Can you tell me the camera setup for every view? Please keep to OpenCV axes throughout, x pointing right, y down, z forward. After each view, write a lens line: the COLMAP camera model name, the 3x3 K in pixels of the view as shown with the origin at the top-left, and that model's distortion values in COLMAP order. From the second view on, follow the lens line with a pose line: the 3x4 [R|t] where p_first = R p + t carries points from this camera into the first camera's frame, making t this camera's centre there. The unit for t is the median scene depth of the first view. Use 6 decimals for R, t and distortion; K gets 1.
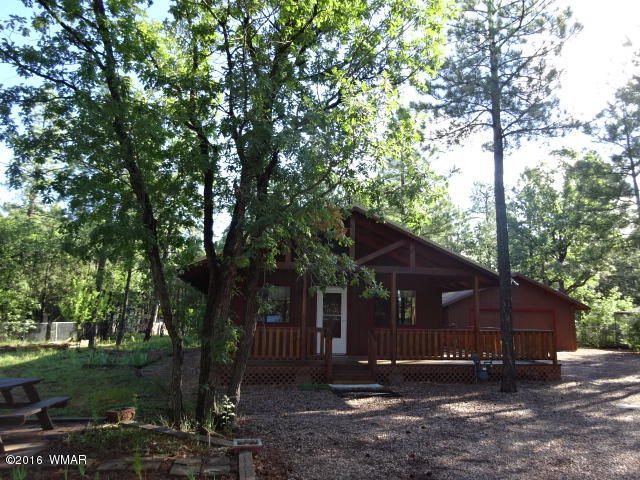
lens RADIAL K [[469.9, 0, 319.4], [0, 469.9, 240.6], [0, 0, 1]] dist [0.000518, 0.000740]
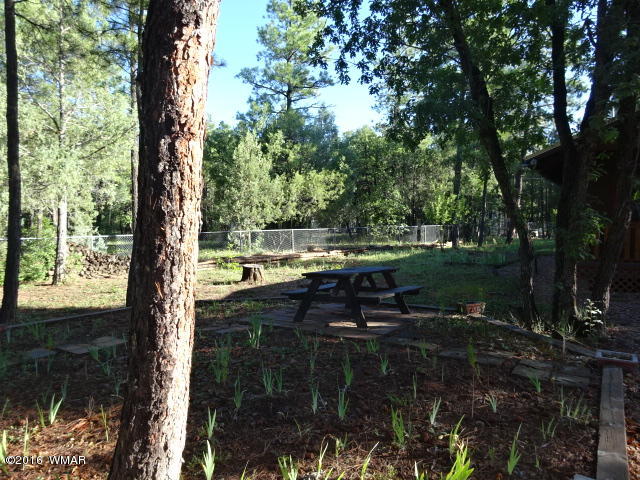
lens RADIAL K [[469.9, 0, 320.5], [0, 469.9, 240.7], [0, 0, 1]] dist [0.000518, 0.000740]
pose [[0.740583, 0.009350, -0.671900, 0.006430], [0.123330, 0.981027, 0.149588, 0.044389], [0.660550, -0.193647, 0.725378, 0.100532]]
